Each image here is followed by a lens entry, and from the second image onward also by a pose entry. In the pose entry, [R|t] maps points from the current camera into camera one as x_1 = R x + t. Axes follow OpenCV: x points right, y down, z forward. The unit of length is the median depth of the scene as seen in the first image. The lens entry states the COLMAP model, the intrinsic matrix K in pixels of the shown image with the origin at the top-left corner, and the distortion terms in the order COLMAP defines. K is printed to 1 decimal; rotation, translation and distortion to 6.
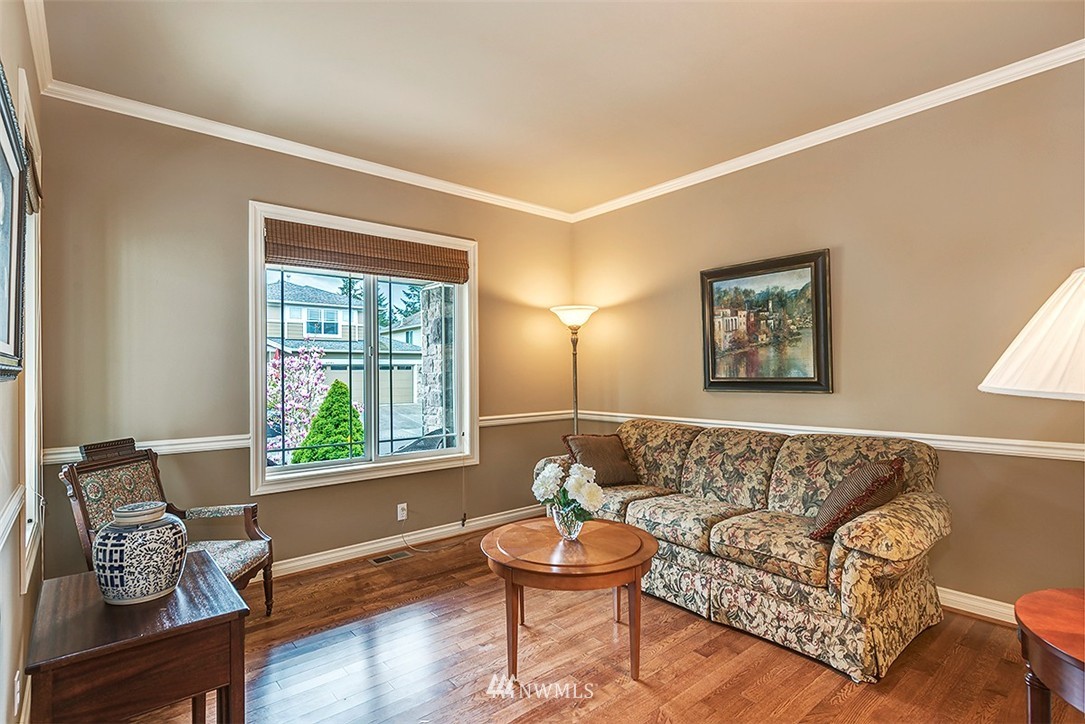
lens RADIAL K [[538.2, 0, 538.8], [0, 538.2, 364.8], [0, 0, 1]] dist [0.000912, 0.002215]
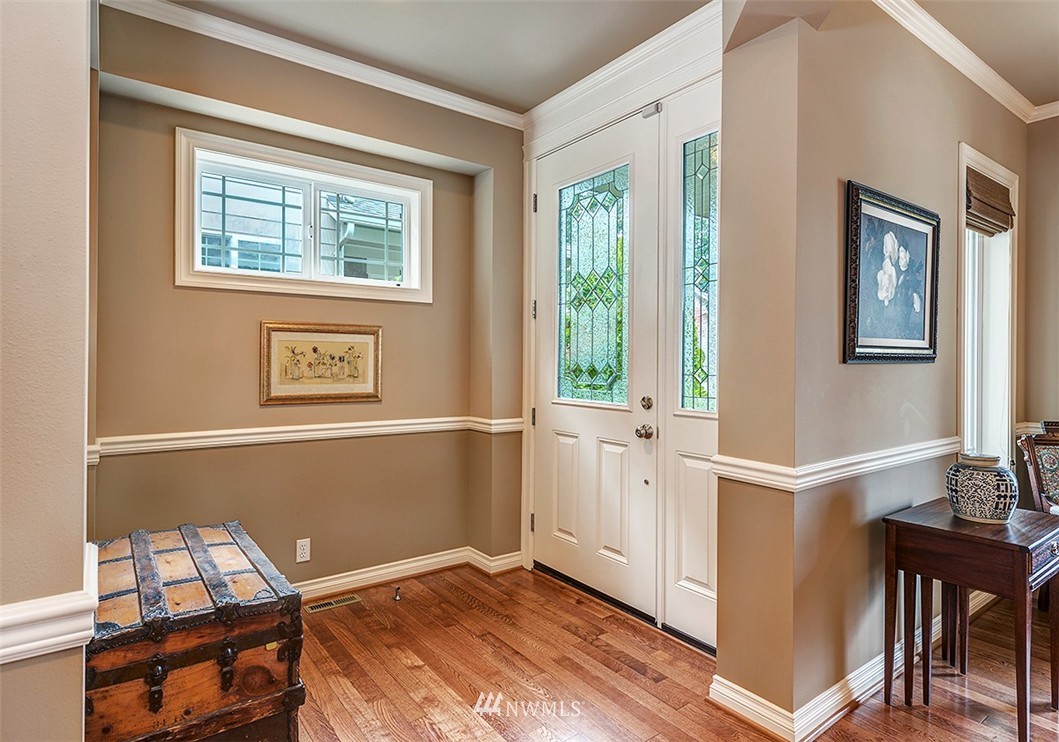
lens RADIAL K [[576.2, 0, 526.4], [0, 576.2, 367.1], [0, 0, 1]] dist [-0.001209, -0.000221]
pose [[-0.059480, 0.014361, -0.998126, 0.745526], [0.010612, 0.999849, 0.013753, 0.004809], [0.998173, -0.009774, -0.059623, -0.062337]]
